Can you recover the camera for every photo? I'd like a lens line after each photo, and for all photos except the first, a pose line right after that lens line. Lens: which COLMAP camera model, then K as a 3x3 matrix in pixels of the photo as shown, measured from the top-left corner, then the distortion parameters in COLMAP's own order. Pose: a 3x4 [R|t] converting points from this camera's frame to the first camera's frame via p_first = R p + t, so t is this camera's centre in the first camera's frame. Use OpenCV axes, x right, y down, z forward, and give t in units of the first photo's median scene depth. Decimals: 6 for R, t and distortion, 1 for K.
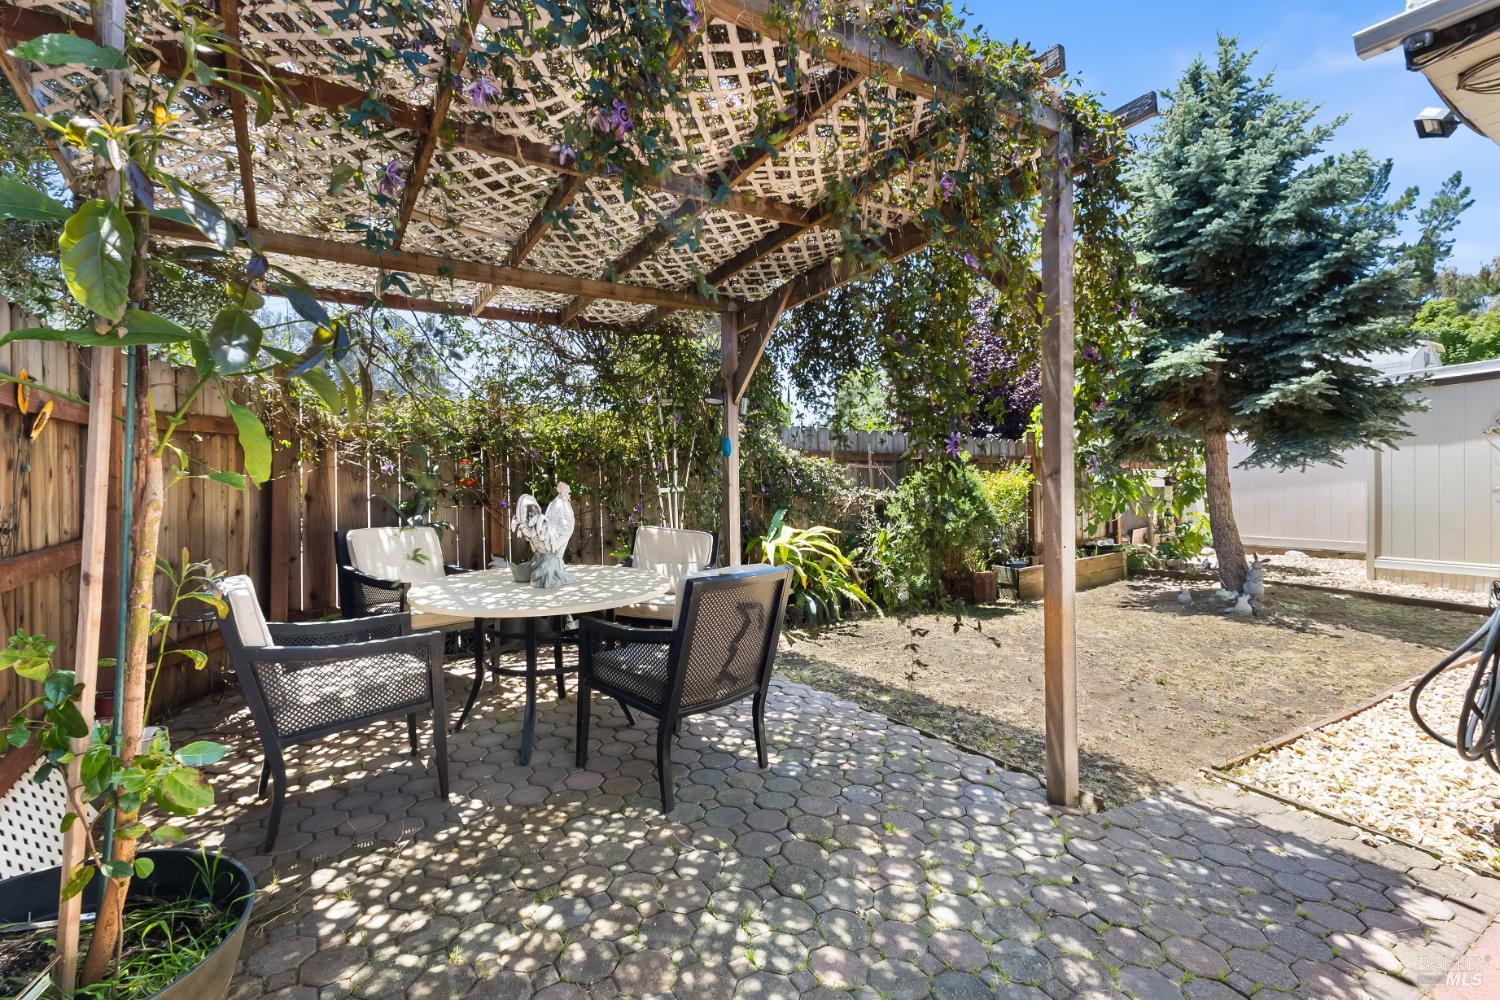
lens RADIAL K [[691.4, 0, 756.2], [0, 691.4, 477.4], [0, 0, 1]] dist [0.022523, 0.000144]
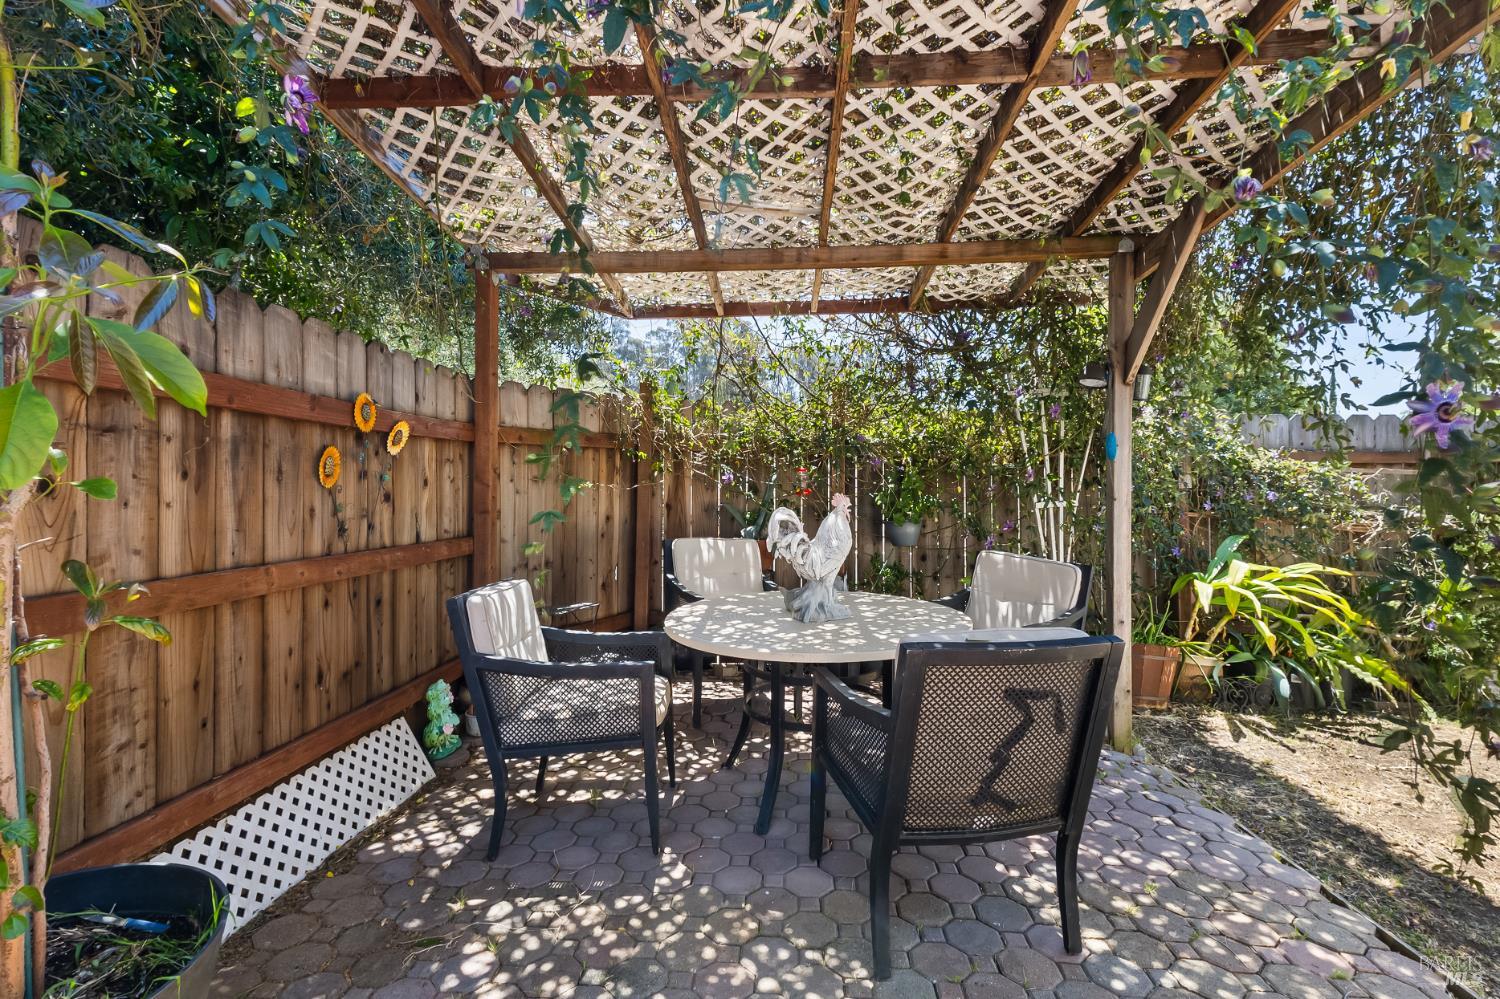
lens RADIAL K [[706.9, 0, 754.9], [0, 706.9, 501.4], [0, 0, 1]] dist [0.025069, -0.006903]
pose [[0.806508, 0.015537, -0.591019, 0.074532], [-0.004443, 0.999786, 0.020220, -0.000048], [0.591206, -0.013682, 0.806404, 0.152199]]
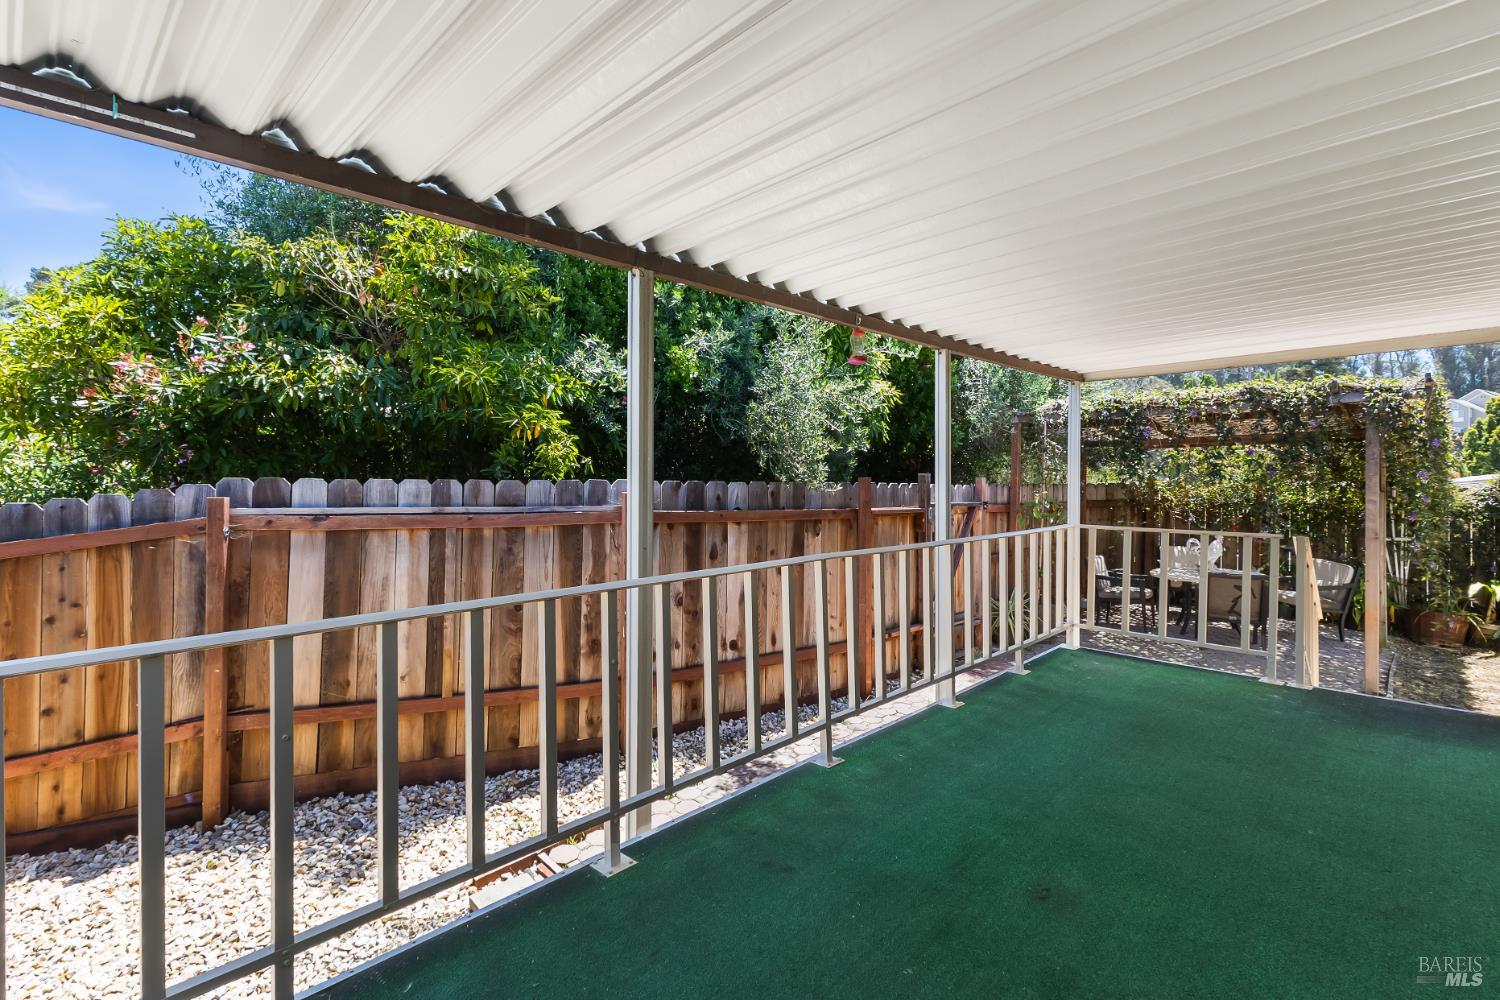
lens RADIAL K [[700.4, 0, 752.4], [0, 700.4, 486.9], [0, 0, 1]] dist [0.020984, -0.007632]
pose [[0.220125, 0.004637, -0.975461, 1.018698], [-0.002503, 0.999988, 0.004189, -0.093704], [0.975468, 0.001519, 0.220134, -0.650343]]
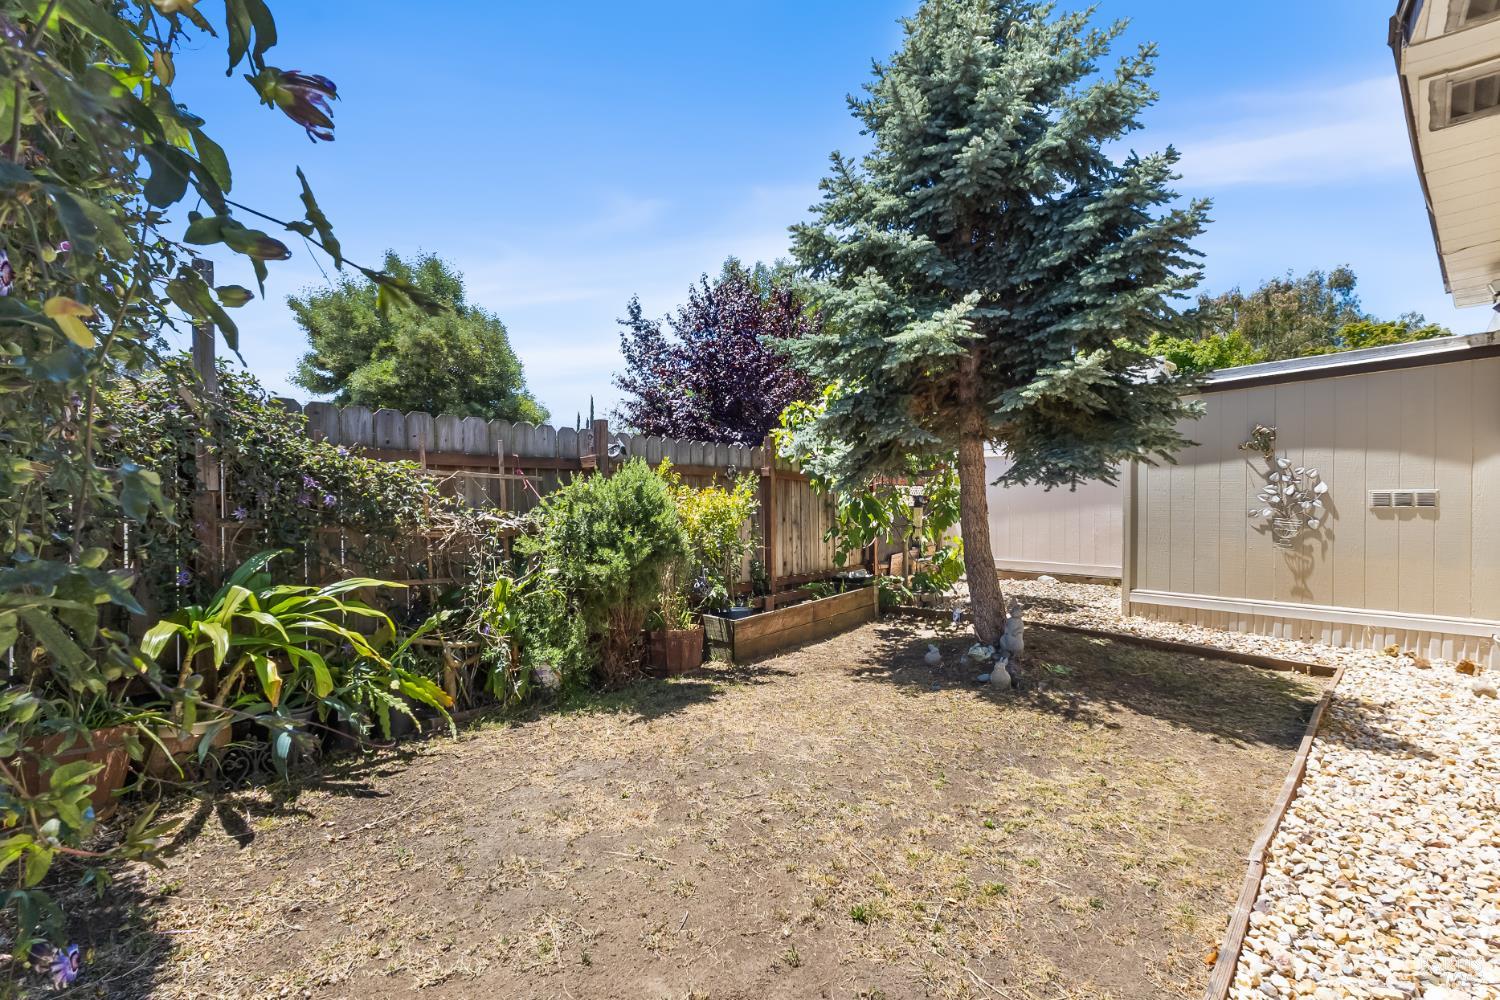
lens RADIAL K [[685.6, 0, 745.3], [0, 685.6, 497.6], [0, 0, 1]] dist [0.019730, -0.006847]
pose [[0.967386, 0.007092, 0.253209, 0.279047], [-0.008976, 0.999940, 0.006286, -0.002338], [-0.253149, -0.008353, 0.967391, 0.408879]]
